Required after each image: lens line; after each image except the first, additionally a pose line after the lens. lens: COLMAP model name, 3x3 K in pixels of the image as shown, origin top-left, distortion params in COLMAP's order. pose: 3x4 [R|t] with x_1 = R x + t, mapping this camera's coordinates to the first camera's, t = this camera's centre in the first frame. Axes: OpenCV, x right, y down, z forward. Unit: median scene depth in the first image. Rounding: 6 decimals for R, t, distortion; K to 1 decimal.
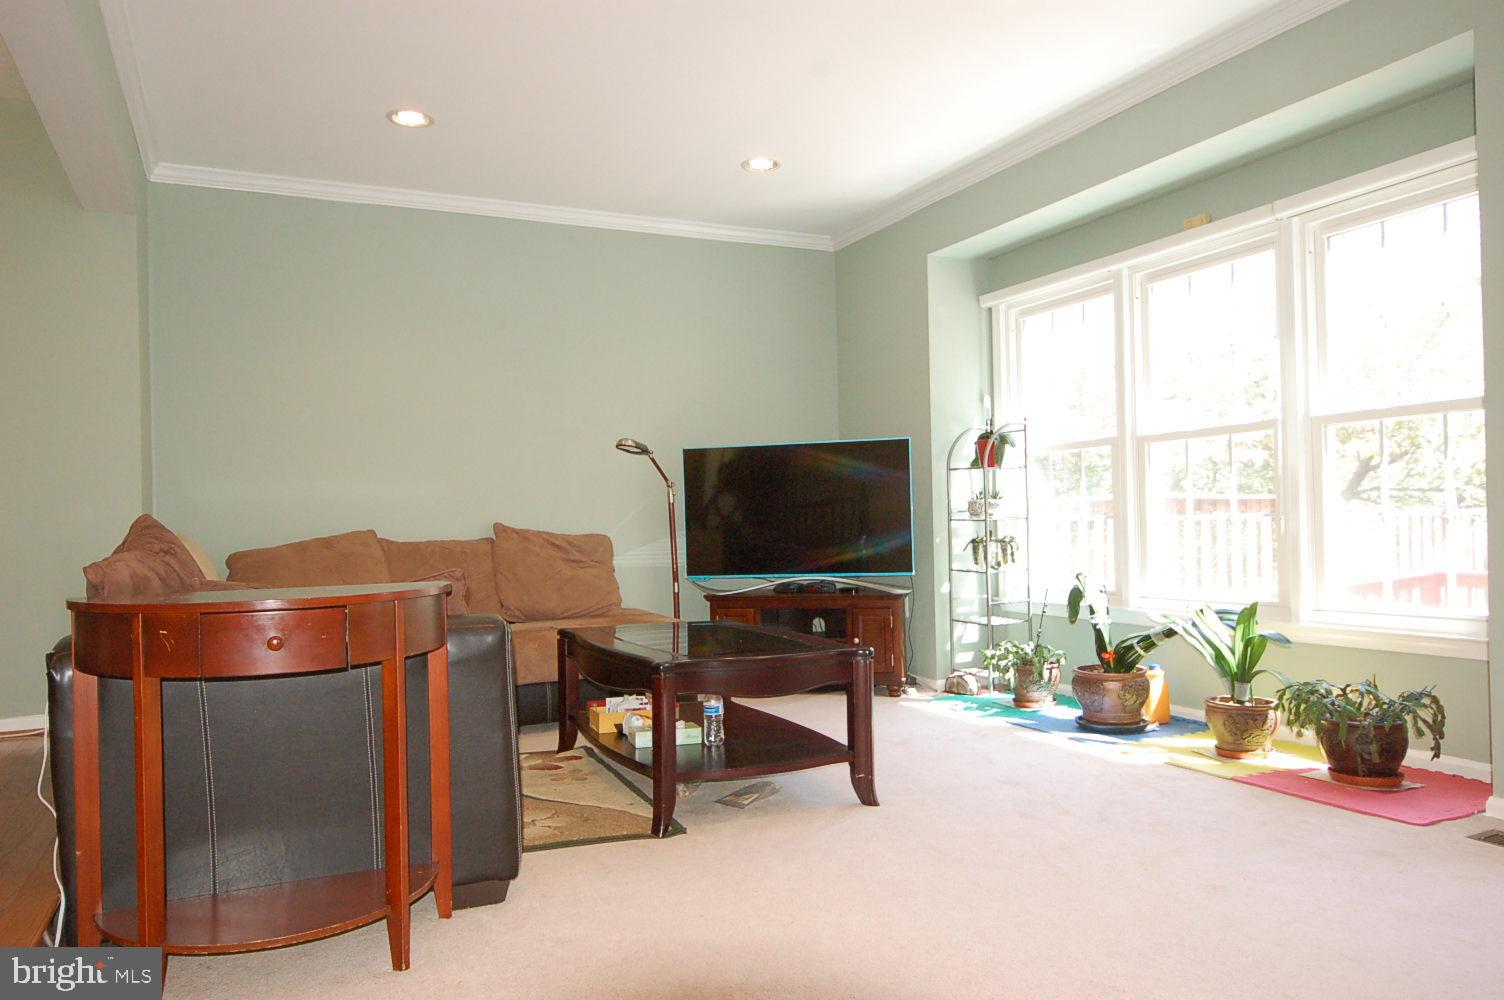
lens RADIAL K [[1064.3, 0, 747.0], [0, 1064.3, 510.8], [0, 0, 1]] dist [0.032581, -0.024935]
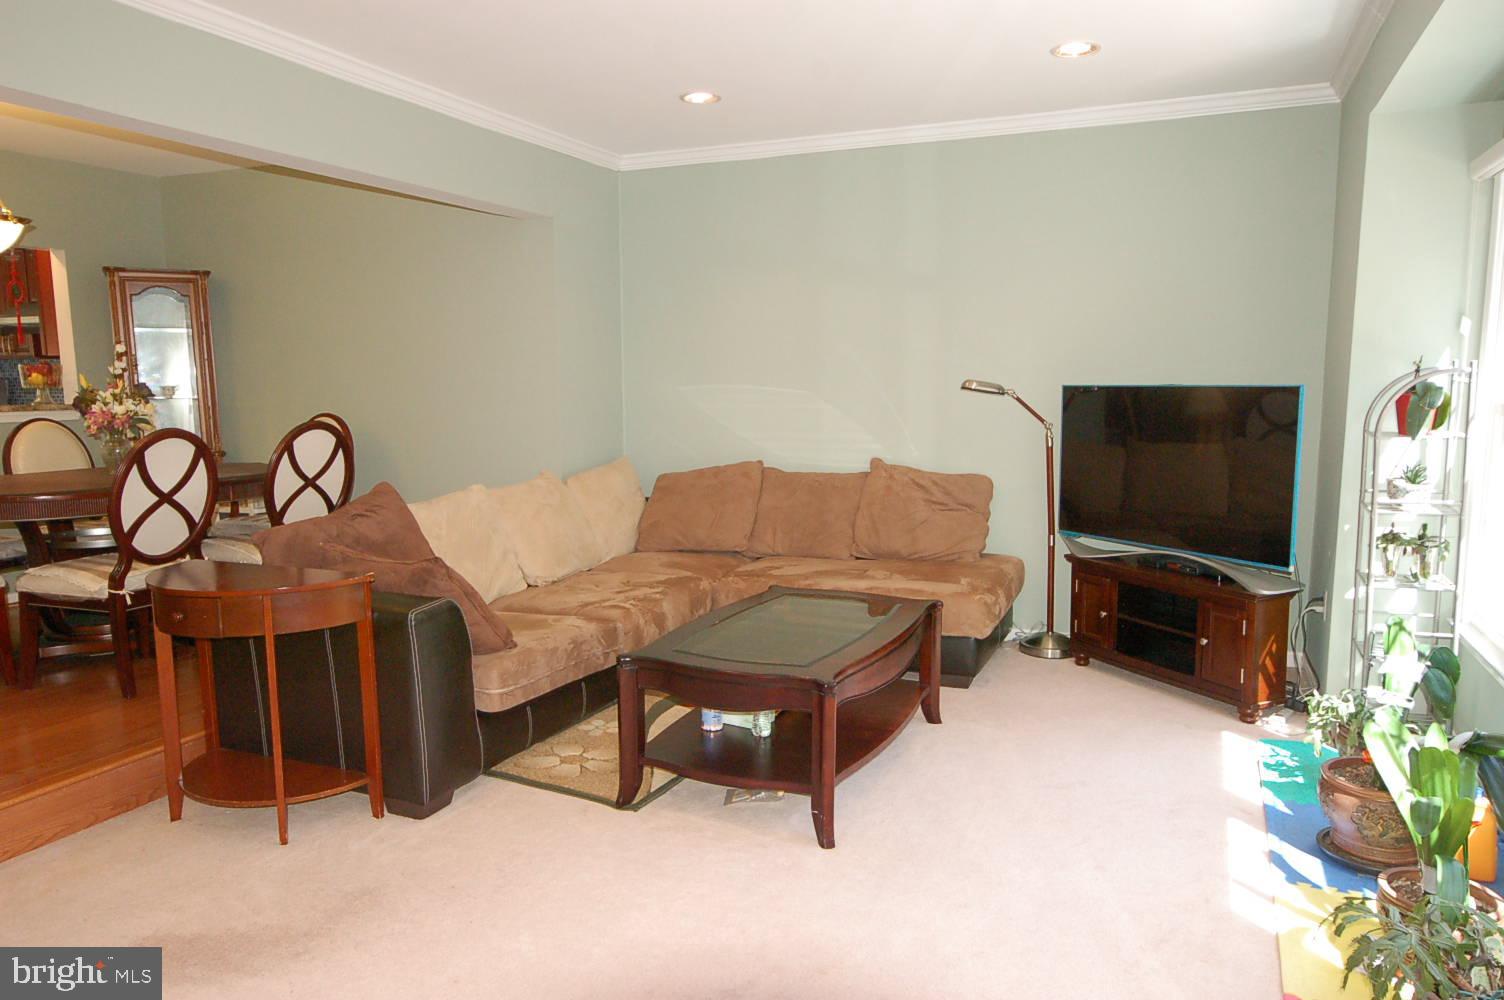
lens RADIAL K [[1064.3, 0, 760.0], [0, 1064.3, 505.3], [0, 0, 1]] dist [0.032581, -0.024935]
pose [[0.664877, 0.111514, -0.738582, 0.452834], [-0.001718, 0.989019, 0.147779, -0.094073], [0.746951, -0.096985, 0.657768, 0.239563]]
